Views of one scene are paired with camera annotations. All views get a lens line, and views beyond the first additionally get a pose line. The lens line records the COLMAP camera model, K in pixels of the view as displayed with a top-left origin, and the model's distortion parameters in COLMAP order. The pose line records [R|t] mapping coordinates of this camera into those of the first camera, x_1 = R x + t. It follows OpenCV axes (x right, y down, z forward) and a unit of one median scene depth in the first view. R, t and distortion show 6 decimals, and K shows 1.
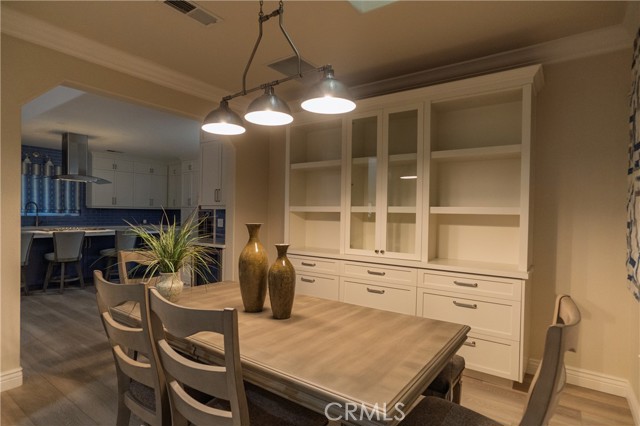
lens RADIAL K [[344.9, 0, 319.8], [0, 344.9, 216.2], [0, 0, 1]] dist [-0.053801, 0.043635]
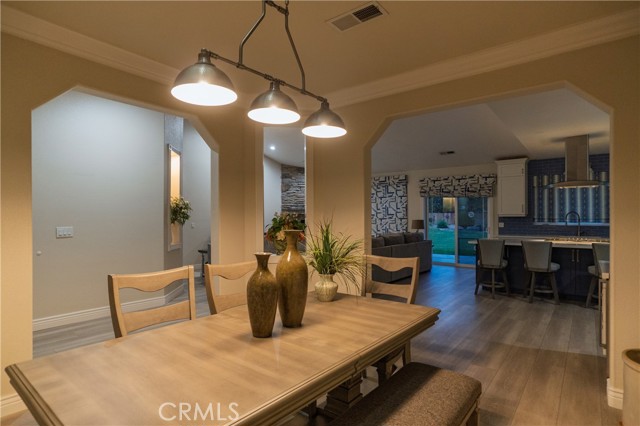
lens RADIAL K [[344.9, 0, 319.8], [0, 344.9, 216.2], [0, 0, 1]] dist [-0.053801, 0.043635]
pose [[-0.047536, -0.022461, -0.998617, 0.189561], [-0.010308, 0.999705, -0.021995, 0.001144], [0.998816, 0.009248, -0.047754, 0.290665]]
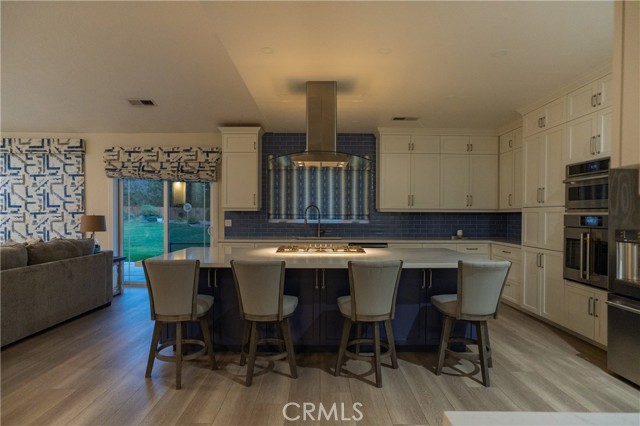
lens RADIAL K [[344.9, 0, 319.8], [0, 344.9, 216.2], [0, 0, 1]] dist [-0.053801, 0.043635]
pose [[0.588226, -0.007982, -0.808657, -0.206446], [-0.002751, 0.999926, -0.011871, -0.007790], [0.808692, 0.009208, 0.588160, 0.543684]]
